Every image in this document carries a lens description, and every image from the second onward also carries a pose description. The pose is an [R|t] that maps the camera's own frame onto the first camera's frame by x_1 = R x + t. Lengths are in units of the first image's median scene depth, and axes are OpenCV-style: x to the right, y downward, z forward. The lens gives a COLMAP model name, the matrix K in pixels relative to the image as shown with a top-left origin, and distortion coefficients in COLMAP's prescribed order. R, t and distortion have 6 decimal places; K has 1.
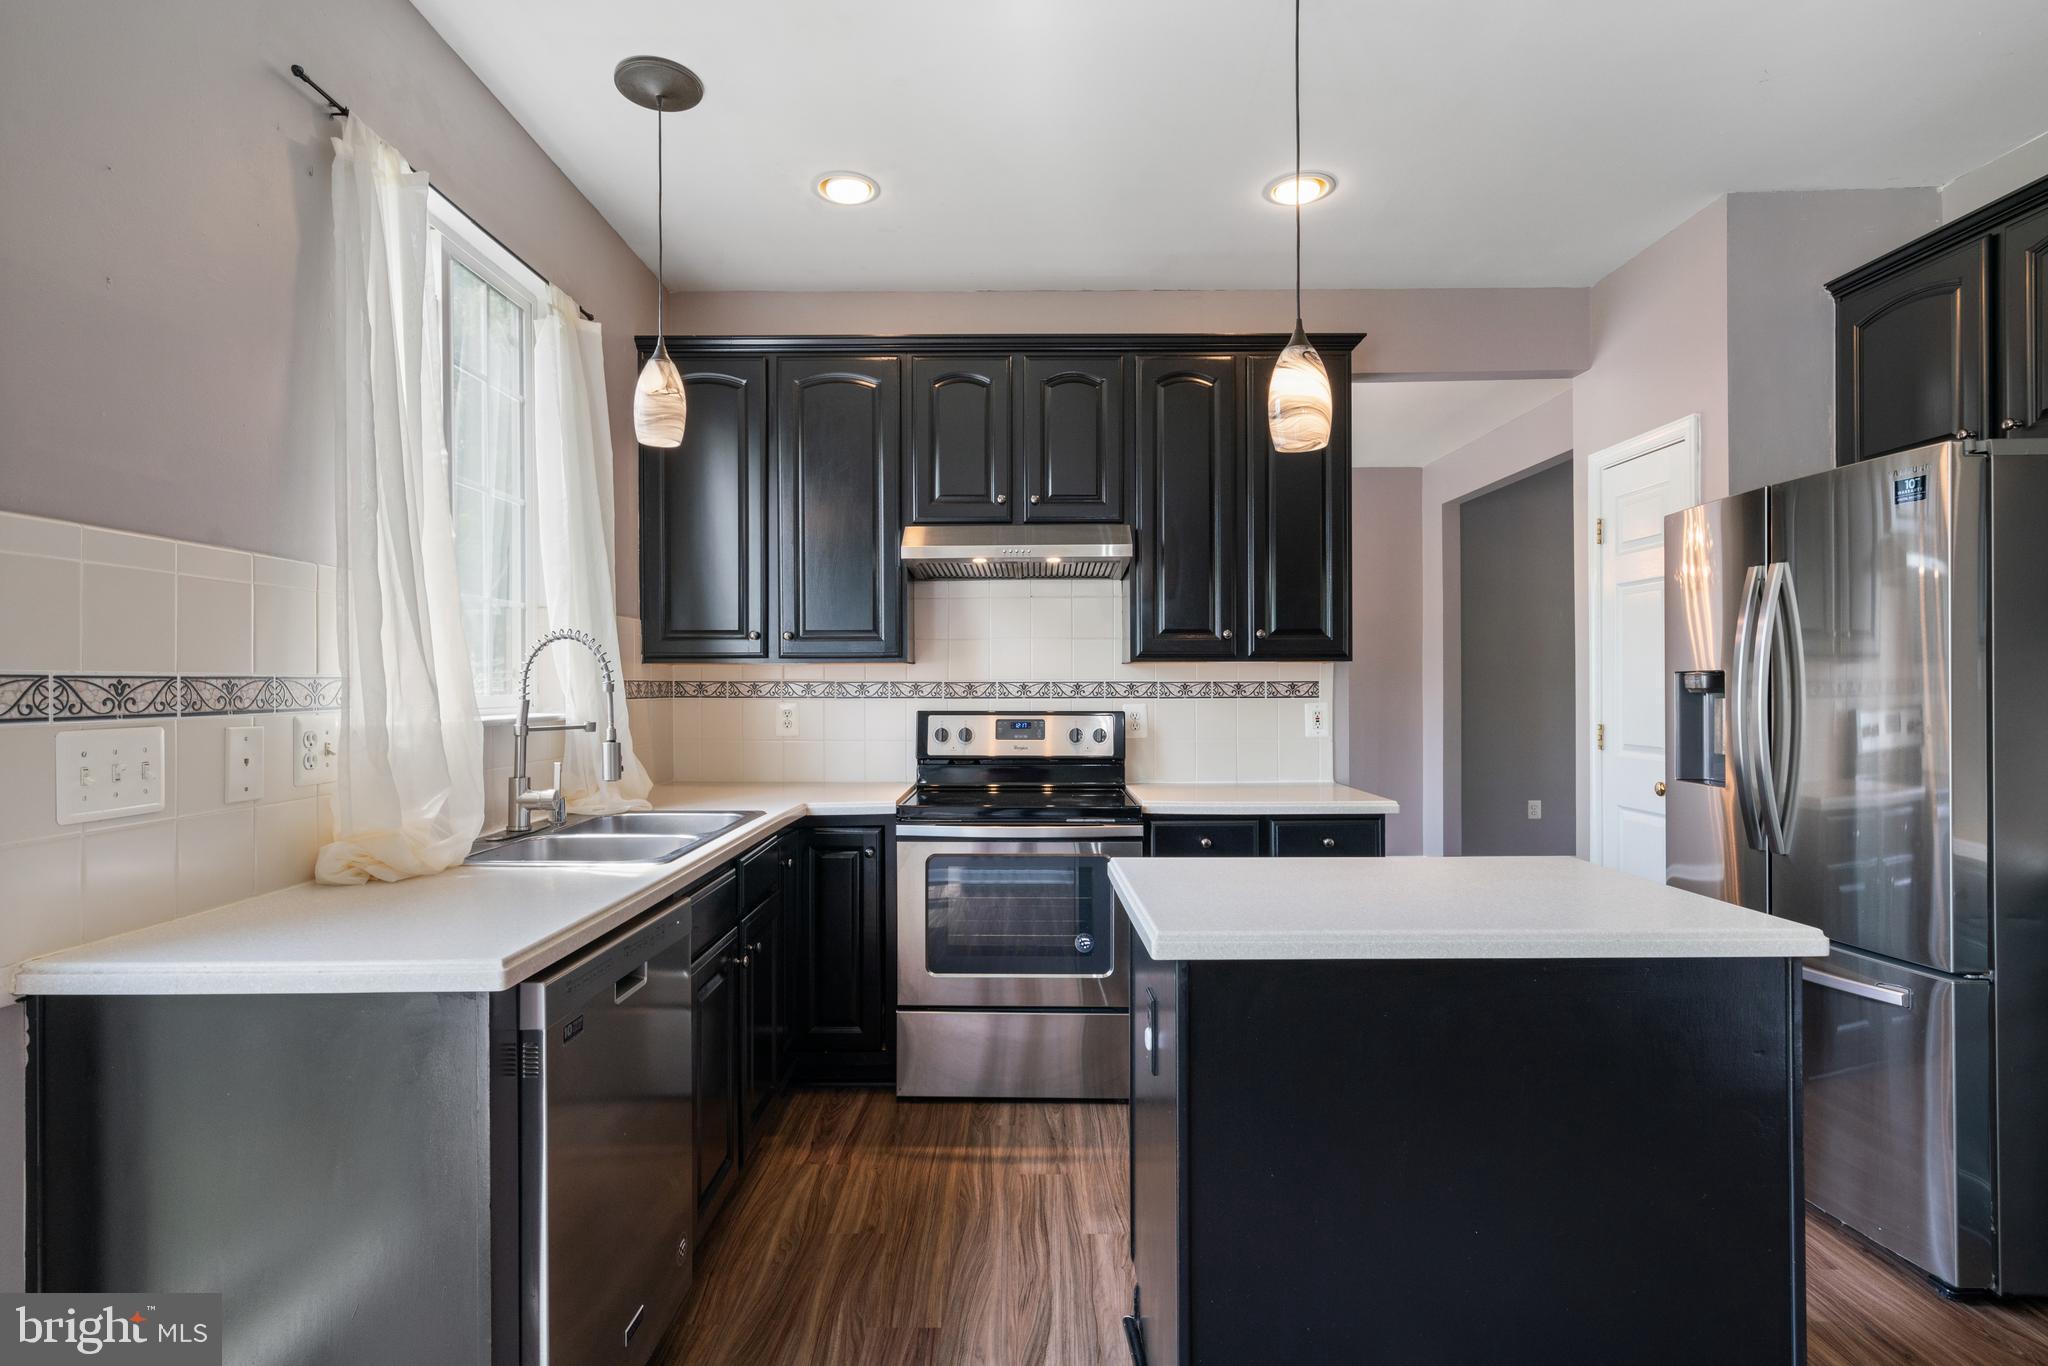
lens RADIAL K [[1010.1, 0, 1015.9], [0, 1010.1, 683.3], [0, 0, 1]] dist [0.000307, 0.000143]
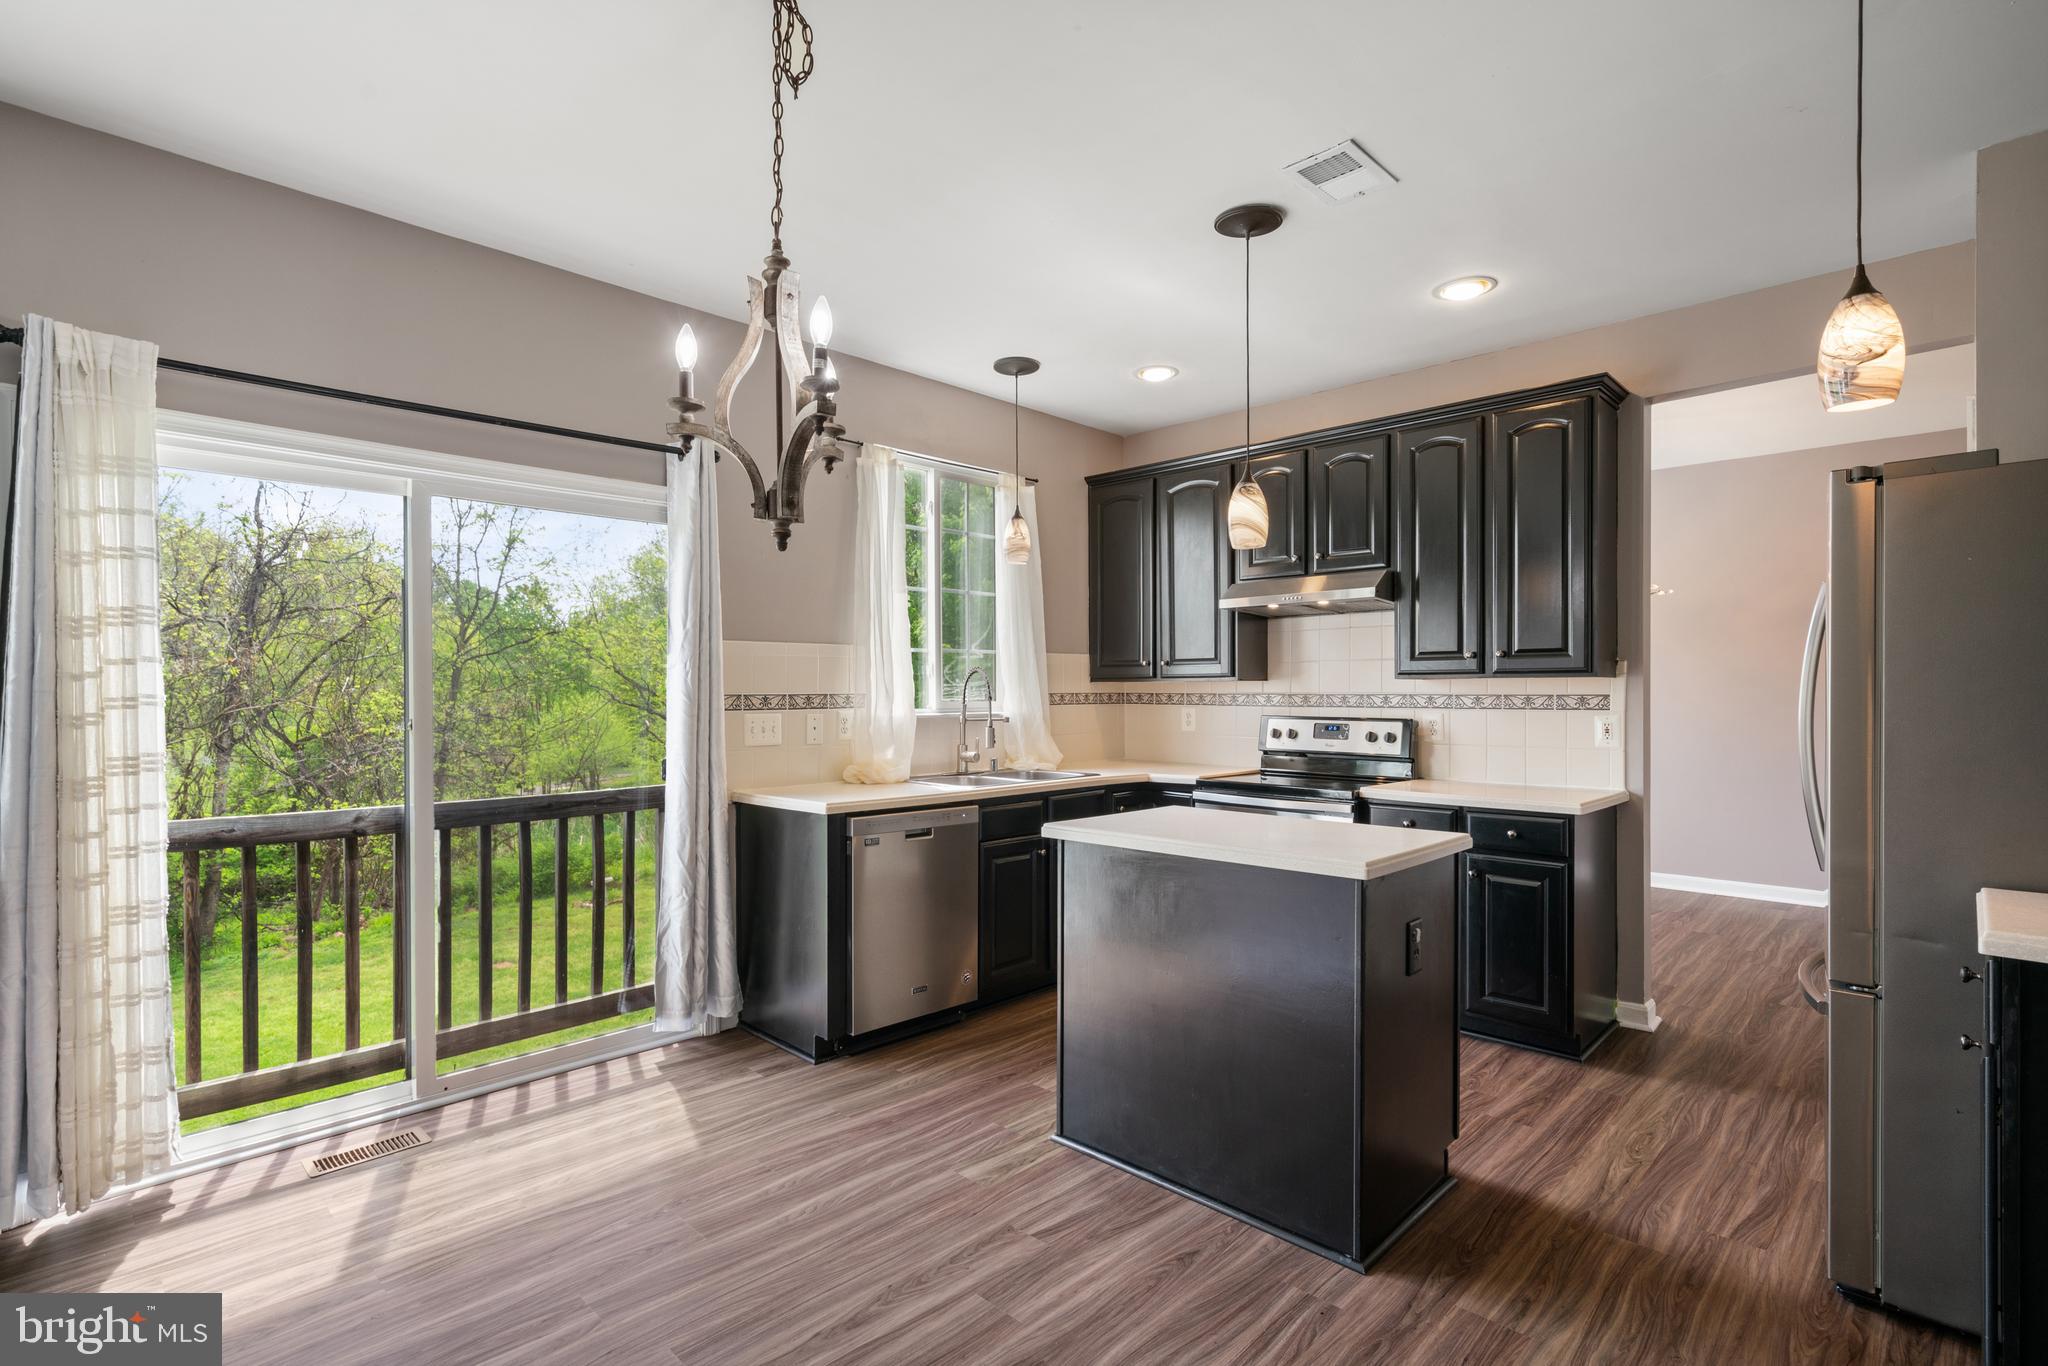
lens RADIAL K [[970.7, 0, 1014.1], [0, 970.7, 697.7], [0, 0, 1]] dist [-0.003458, 0.000442]
pose [[0.715866, 0.005656, -0.698214, 0.615027], [0.001062, 0.999957, 0.009189, -0.009435], [0.698236, -0.007320, 0.715830, -0.181062]]
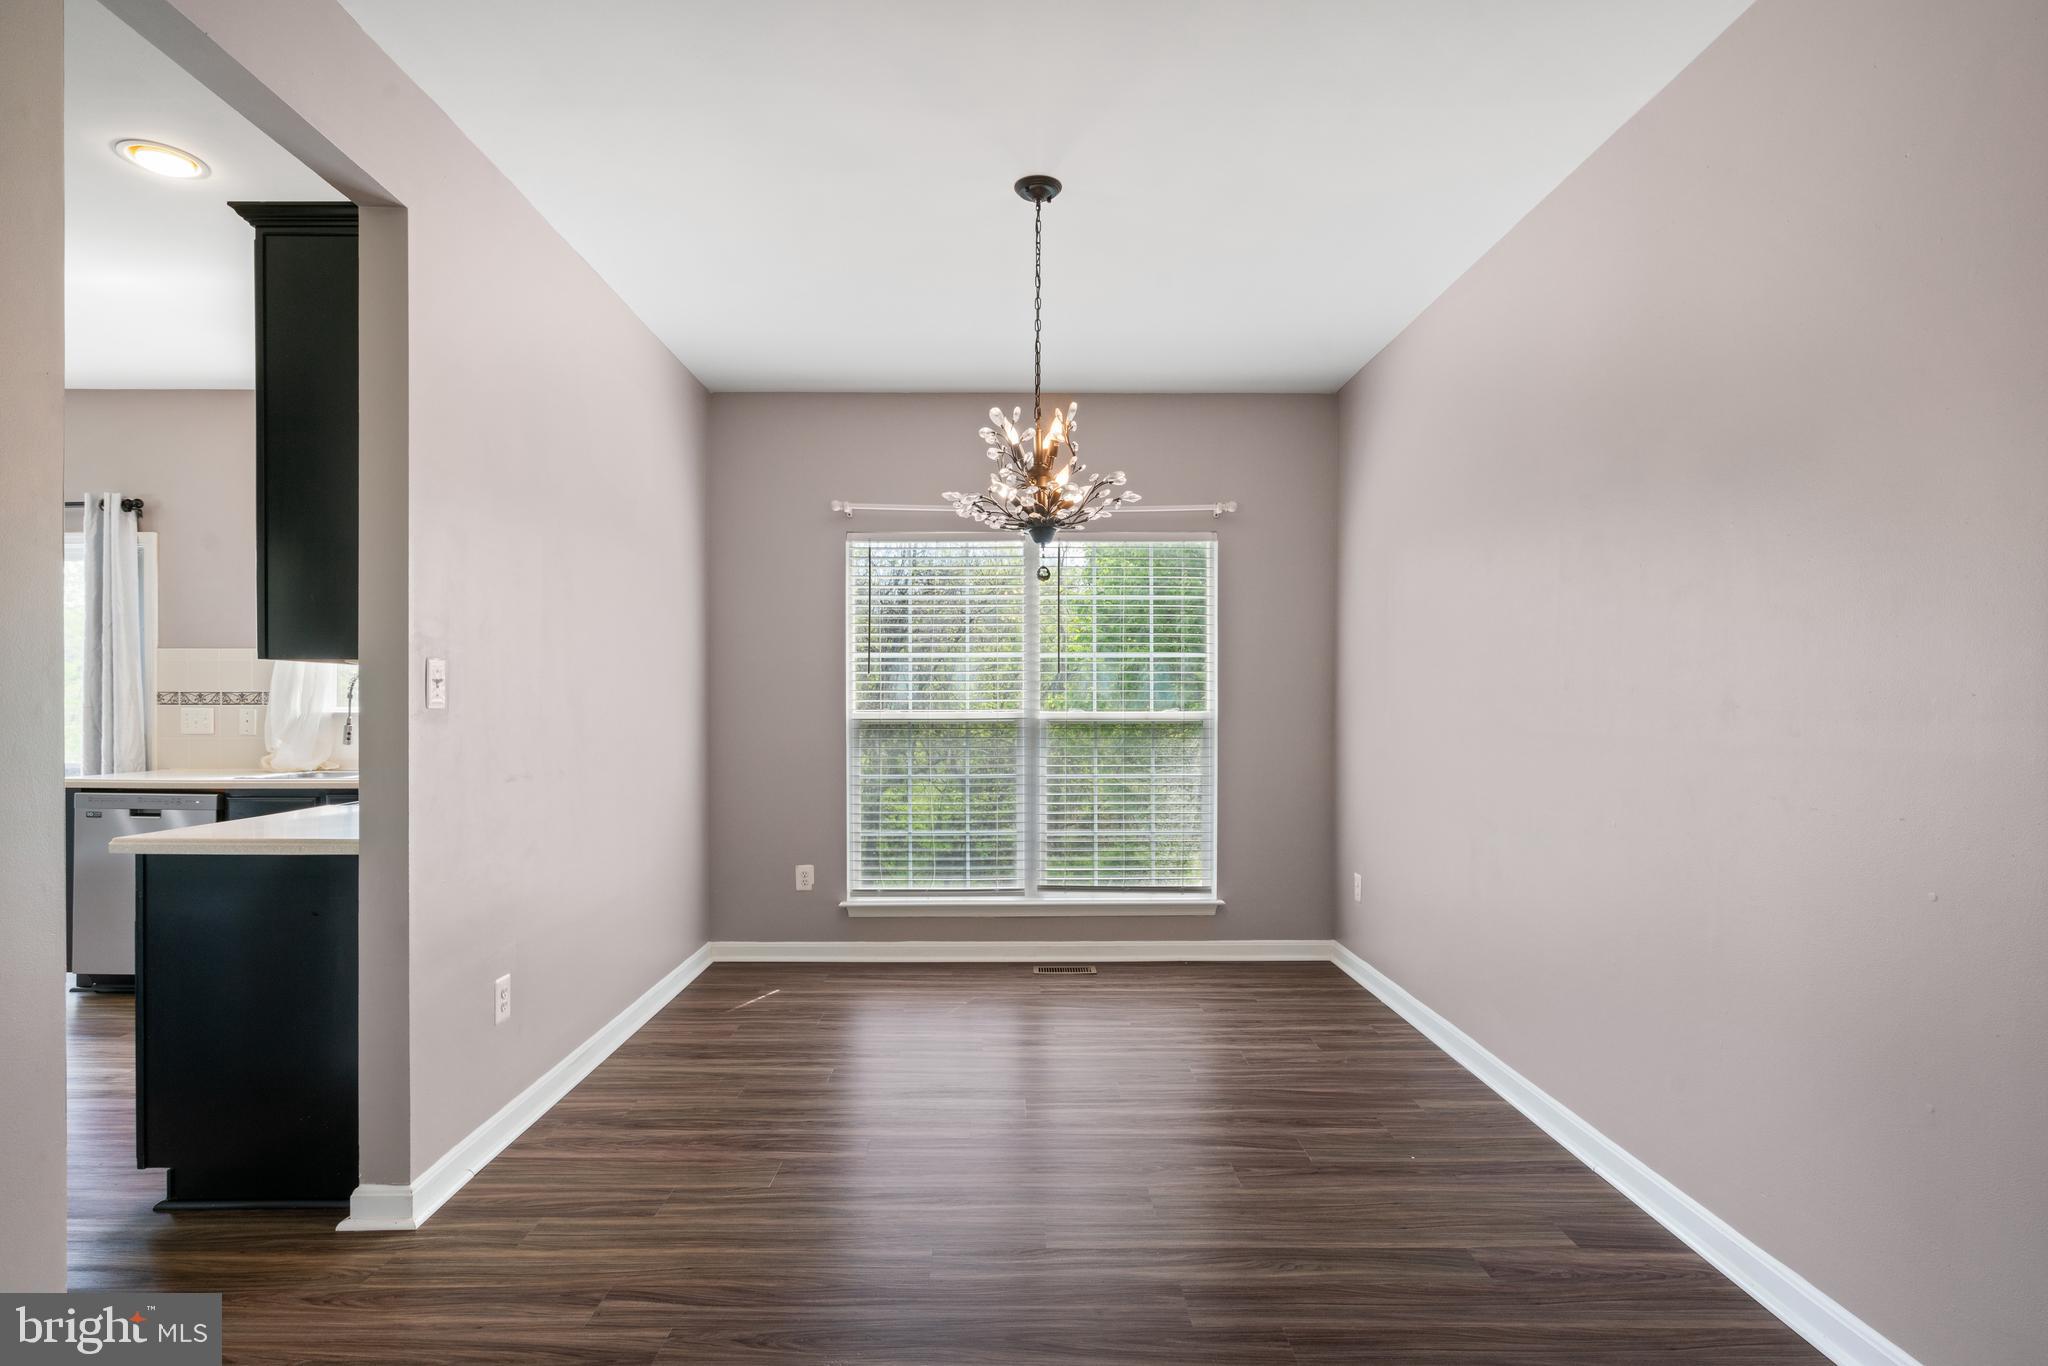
lens RADIAL K [[1037.6, 0, 1022.1], [0, 1037.6, 709.7], [0, 0, 1]] dist [-0.001124, -0.000331]
pose [[0.016008, 0.006868, -0.999848, 1.089406], [-0.000192, 0.999976, 0.006866, 0.011445], [0.999872, 0.000082, 0.016009, 1.543194]]
